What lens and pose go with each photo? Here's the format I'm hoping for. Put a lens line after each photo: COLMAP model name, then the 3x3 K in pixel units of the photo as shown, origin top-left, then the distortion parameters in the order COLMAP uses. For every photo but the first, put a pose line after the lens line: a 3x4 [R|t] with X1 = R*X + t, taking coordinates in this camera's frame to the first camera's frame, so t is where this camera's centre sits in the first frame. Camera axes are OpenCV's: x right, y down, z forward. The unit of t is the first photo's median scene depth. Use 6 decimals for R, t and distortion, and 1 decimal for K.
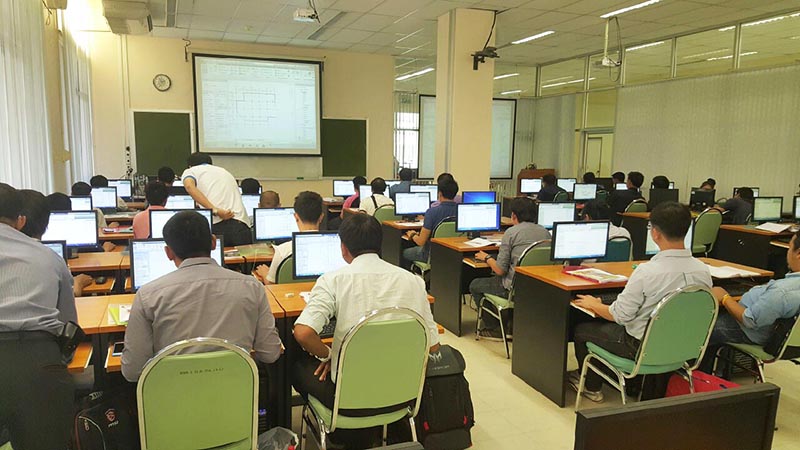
lens RADIAL K [[604.5, 0, 385.9], [0, 604.5, 235.3], [0, 0, 1]] dist [0.235674, -0.524198]
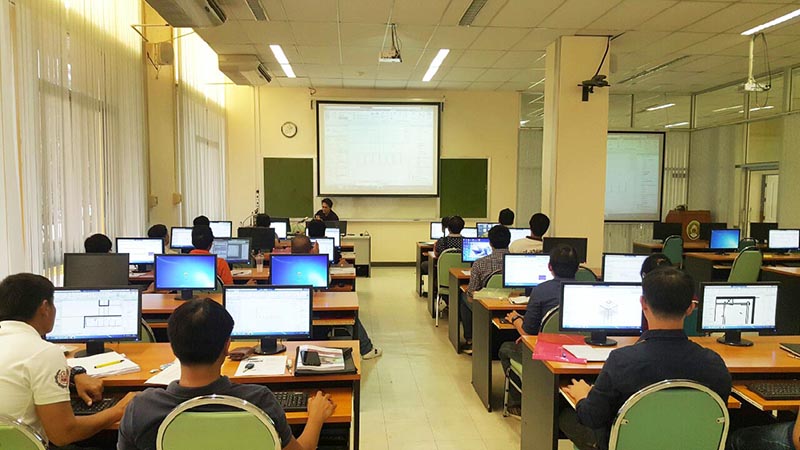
lens RADIAL K [[607.0, 0, 379.0], [0, 607.0, 241.1], [0, 0, 1]] dist [0.107156, -0.172290]
pose [[0.957285, 0.018218, -0.288572, 0.092583], [-0.033978, 0.998186, -0.049698, -0.008840], [0.287143, 0.057380, 0.956168, 0.054801]]
